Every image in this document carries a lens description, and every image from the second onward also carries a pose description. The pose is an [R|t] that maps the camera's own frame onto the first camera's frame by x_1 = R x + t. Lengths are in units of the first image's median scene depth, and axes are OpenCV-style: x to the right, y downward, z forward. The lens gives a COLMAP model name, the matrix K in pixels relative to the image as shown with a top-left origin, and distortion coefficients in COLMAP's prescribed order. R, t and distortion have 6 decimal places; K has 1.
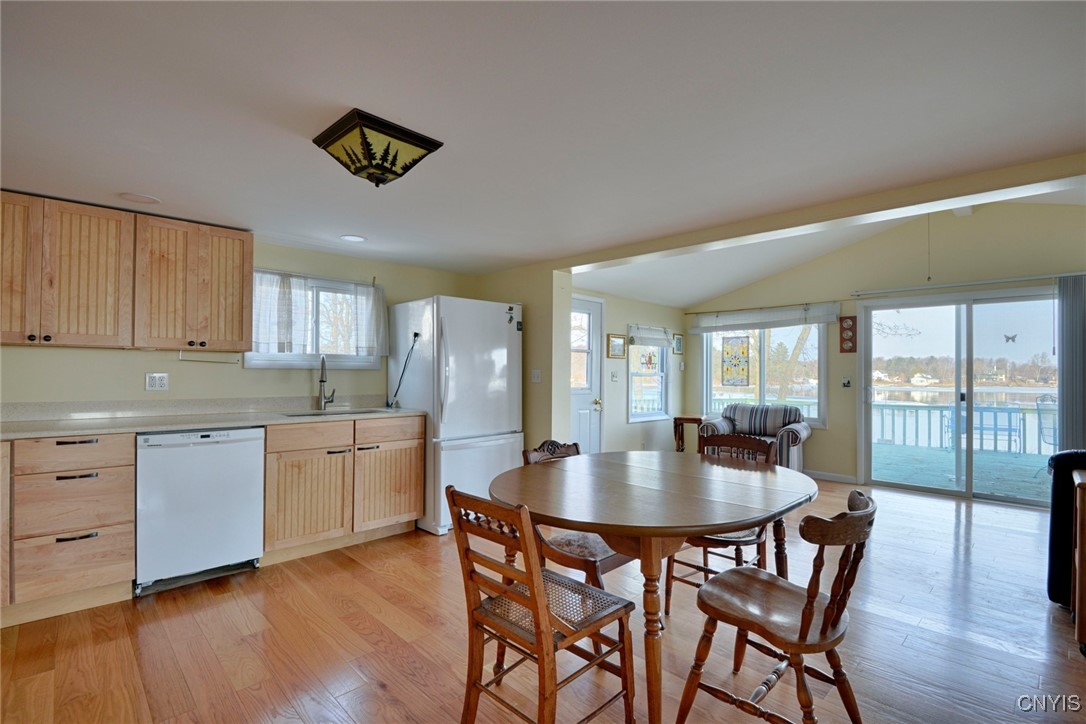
lens RADIAL K [[506.4, 0, 546.9], [0, 506.4, 367.2], [0, 0, 1]] dist [0.004386, -0.017267]
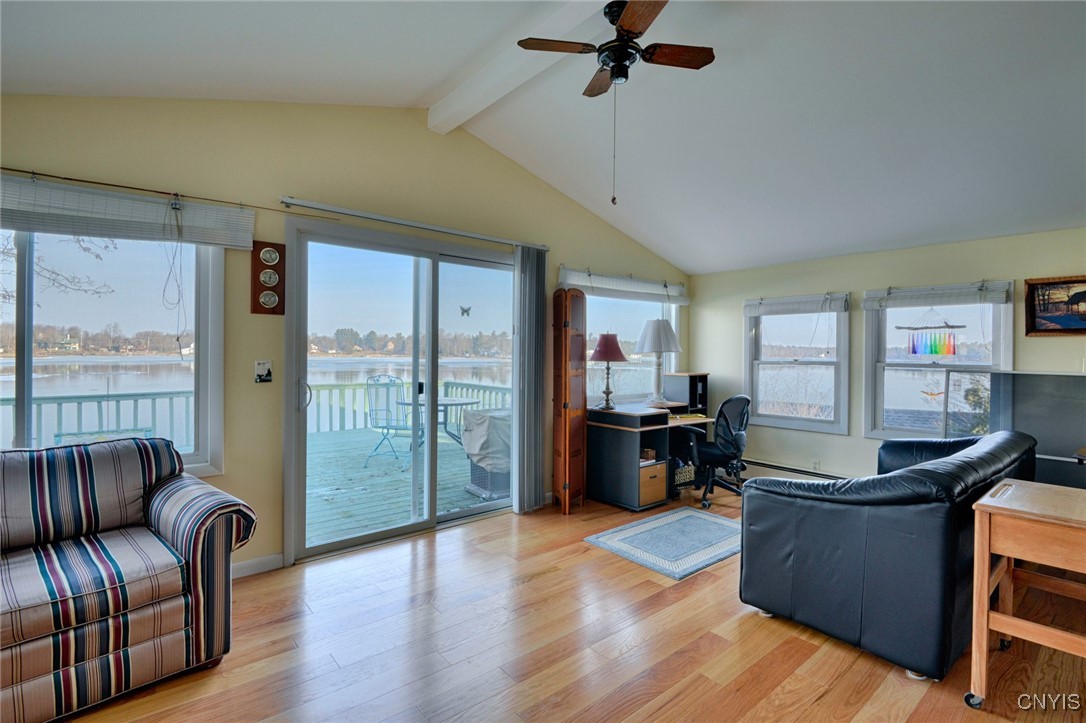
lens RADIAL K [[504.9, 0, 547.4], [0, 504.9, 354.0], [0, 0, 1]] dist [0.004487, -0.017002]
pose [[0.071862, -0.012462, 0.997337, 0.127462], [-0.023778, 0.999616, 0.014204, -0.003655], [-0.997131, -0.024735, 0.071538, 0.780250]]
